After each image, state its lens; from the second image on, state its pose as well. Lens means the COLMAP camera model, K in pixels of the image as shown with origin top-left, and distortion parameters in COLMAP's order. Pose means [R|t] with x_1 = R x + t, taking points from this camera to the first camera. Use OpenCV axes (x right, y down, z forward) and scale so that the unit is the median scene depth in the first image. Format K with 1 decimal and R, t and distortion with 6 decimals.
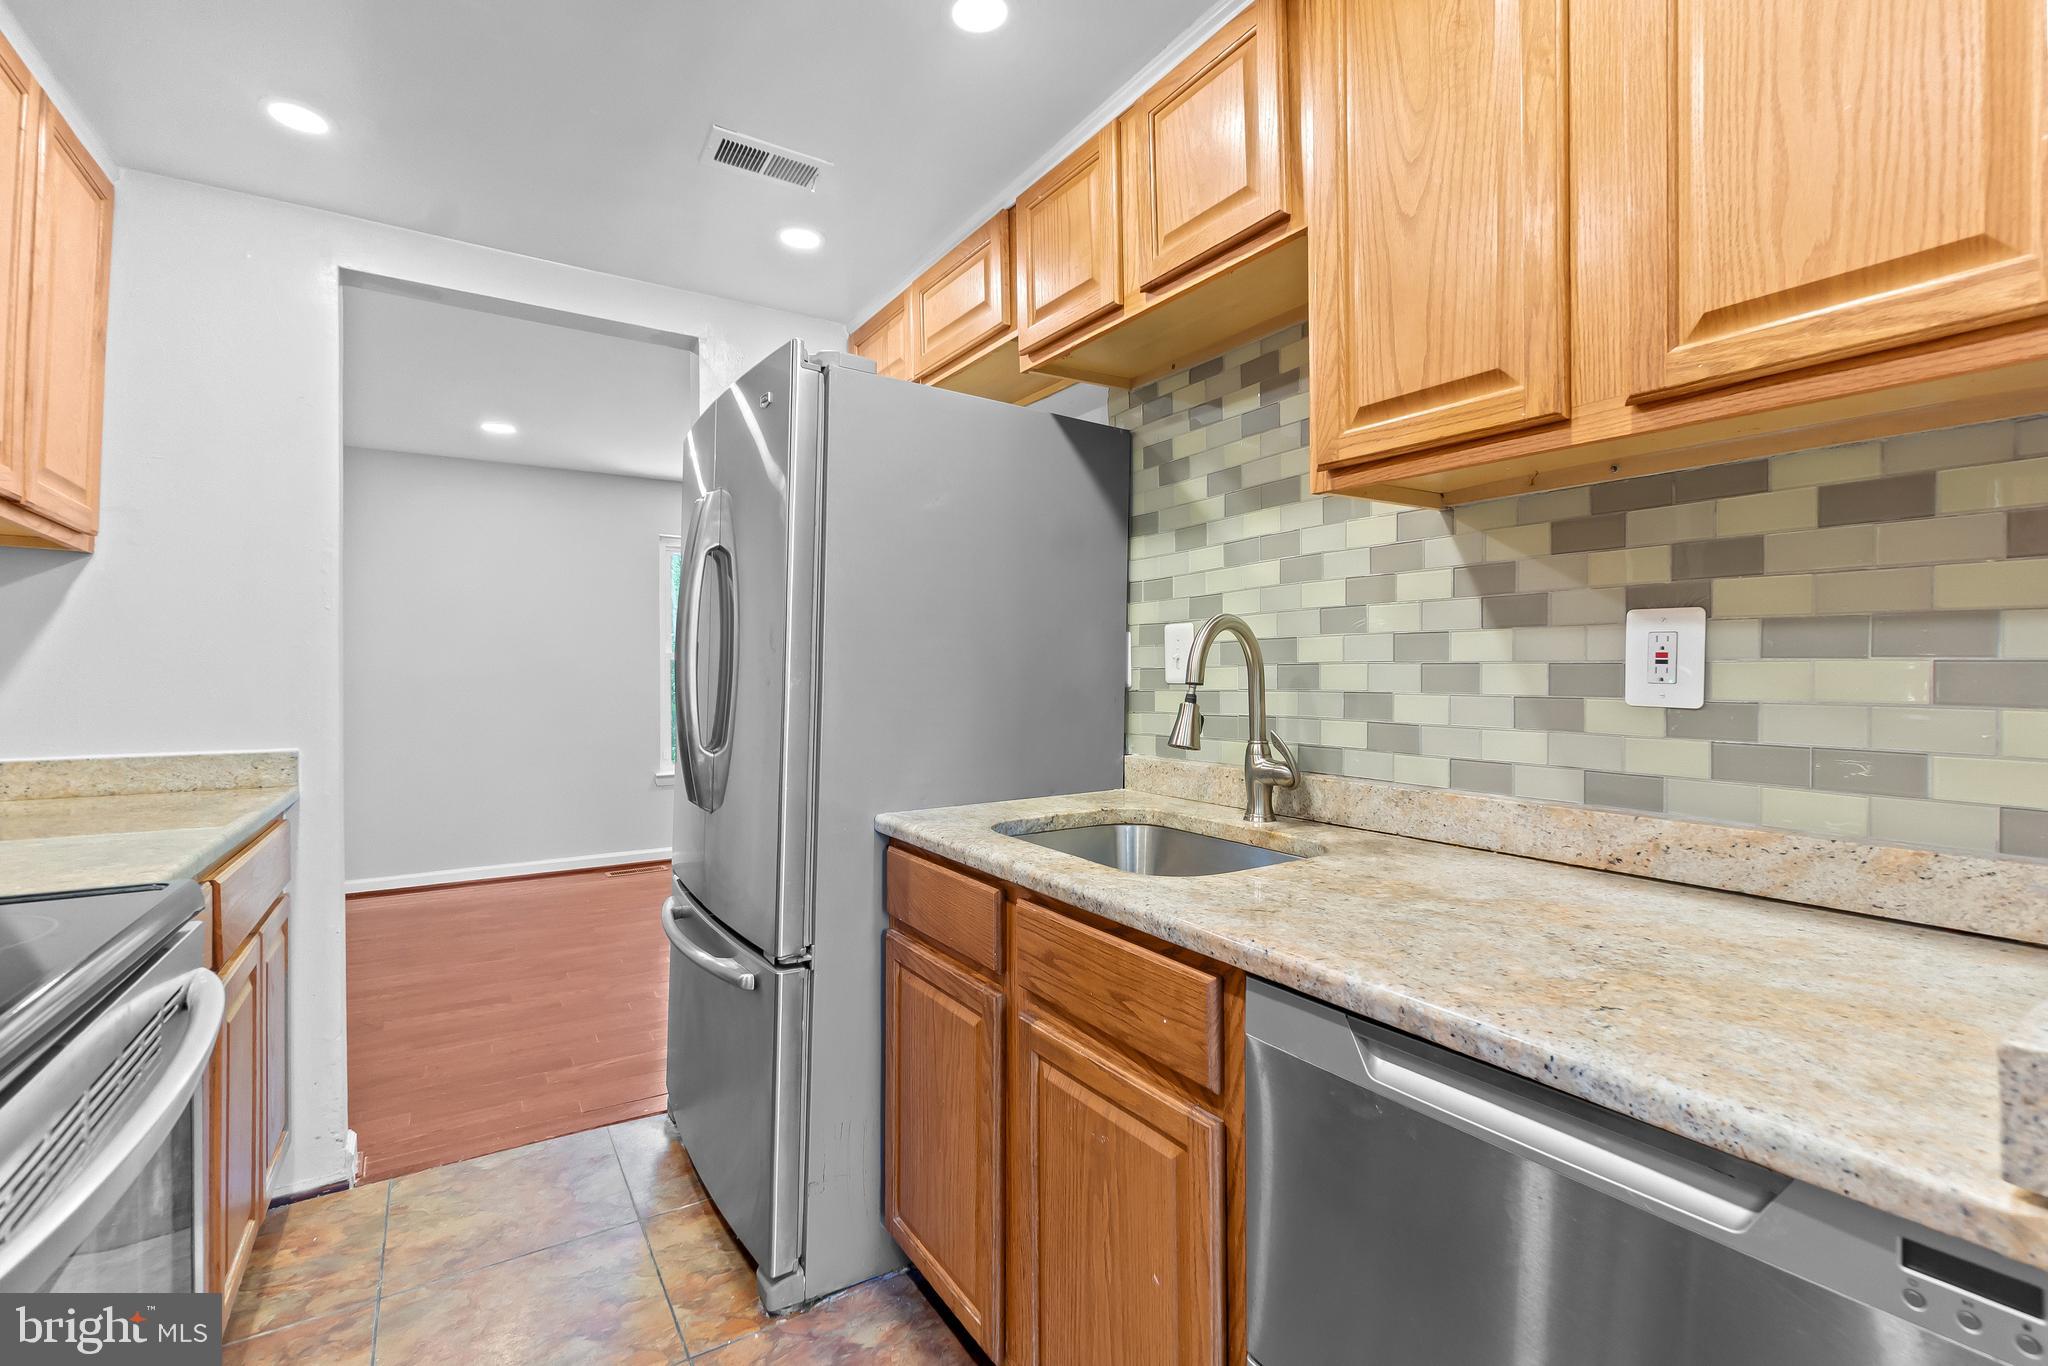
lens RADIAL K [[909.0, 0, 1022.0], [0, 909.0, 675.0], [0, 0, 1]] dist [-0.009249, -0.000400]
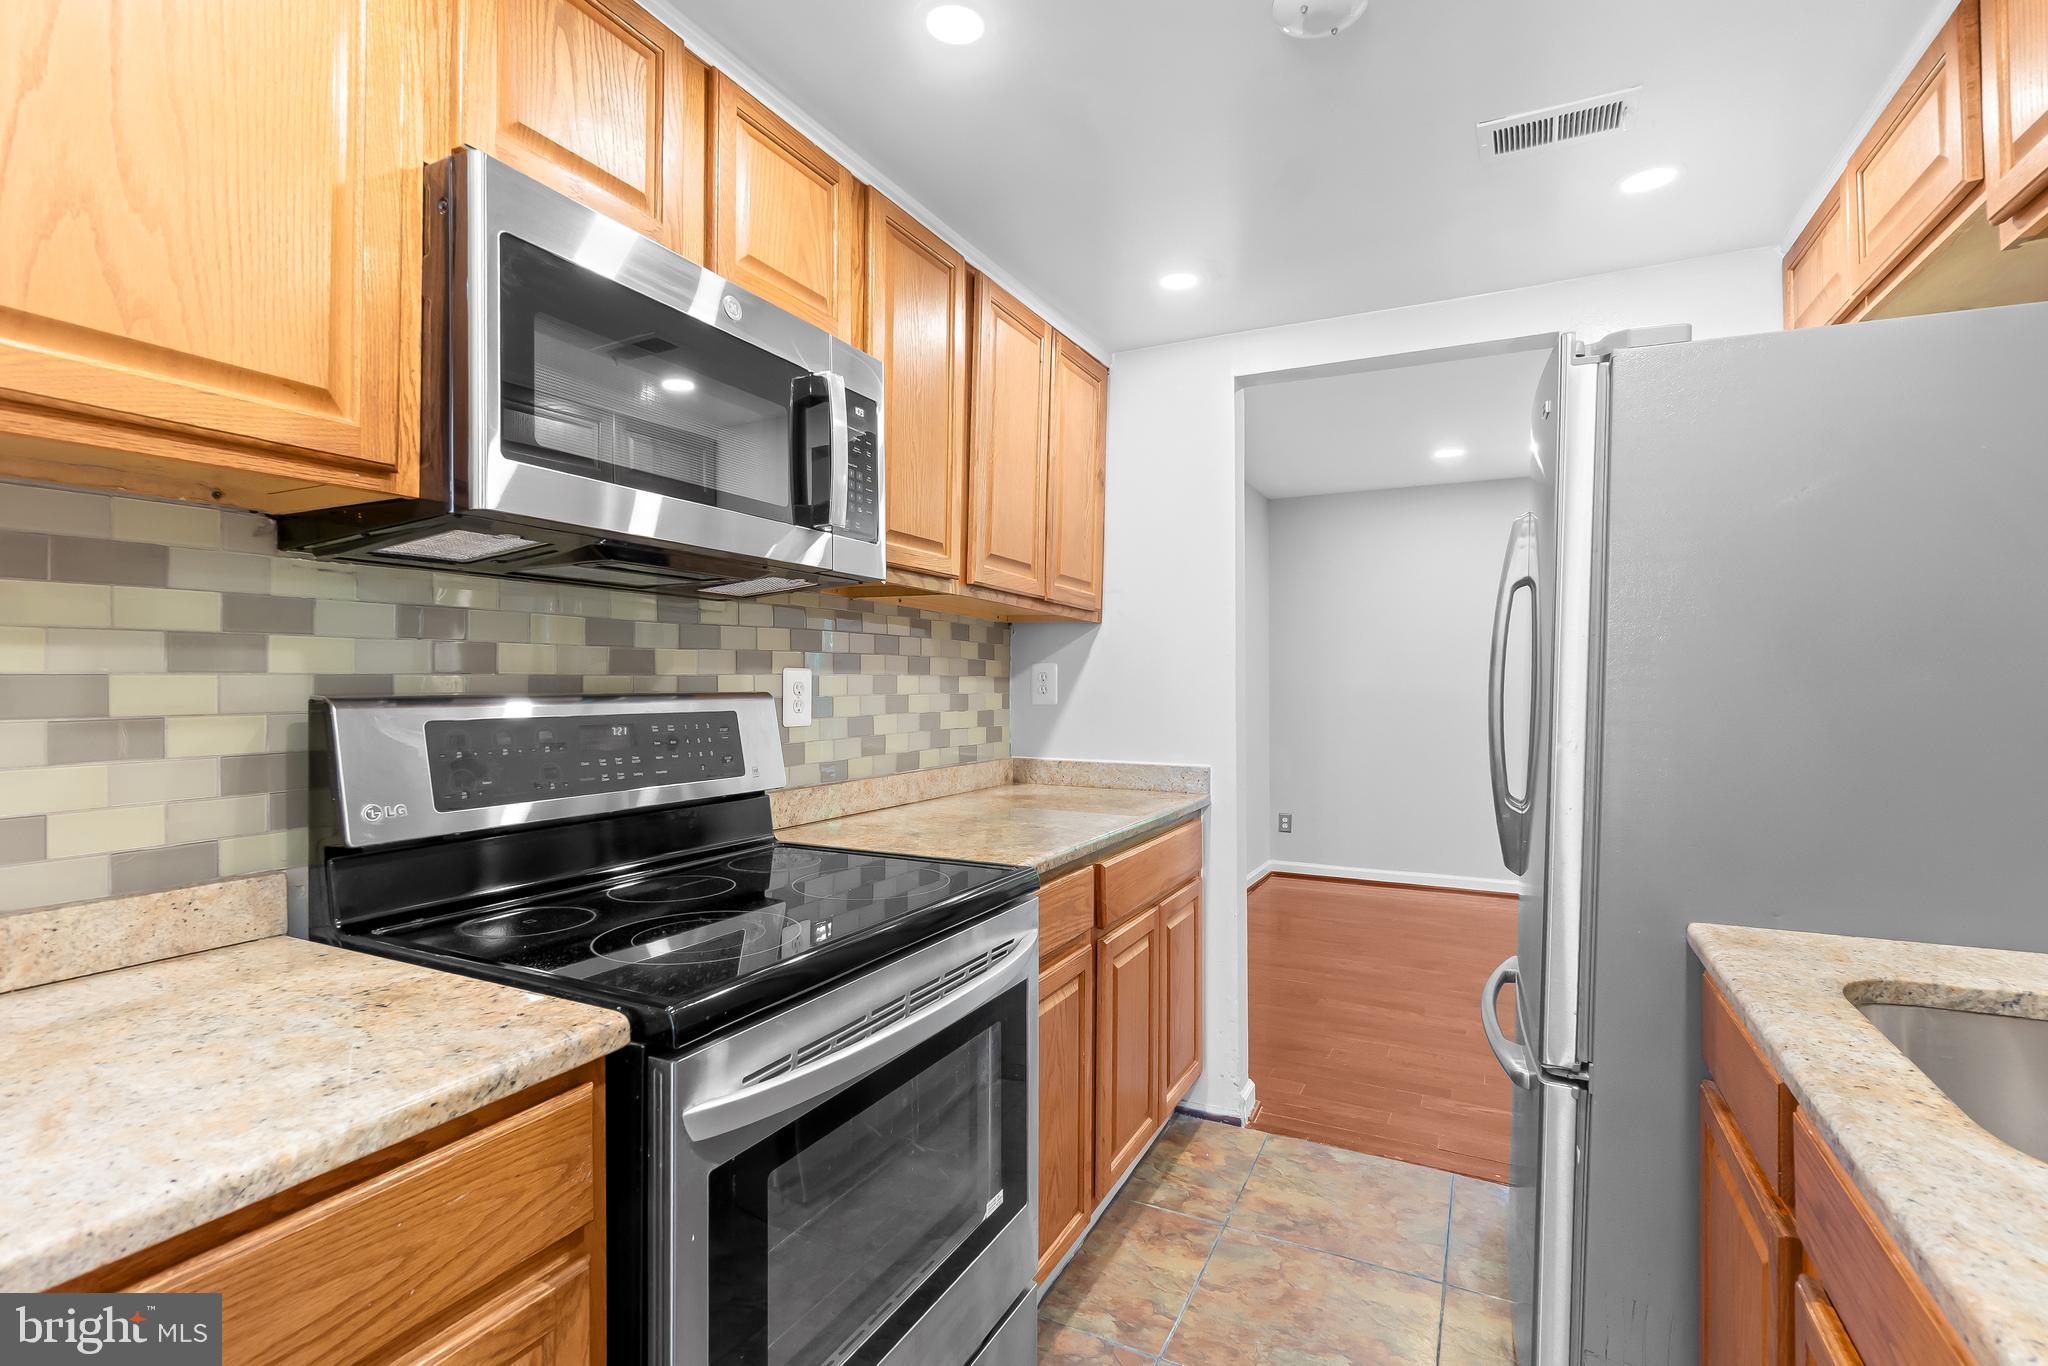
lens RADIAL K [[928.1, 0, 1024.0], [0, 928.1, 683.0], [0, 0, 1]] dist [-0.000119, 0.000558]
pose [[0.506713, 0.006814, -0.862088, 0.204225], [-0.000235, 0.999970, 0.007766, -0.046986], [0.862115, -0.003733, 0.506699, 0.116359]]
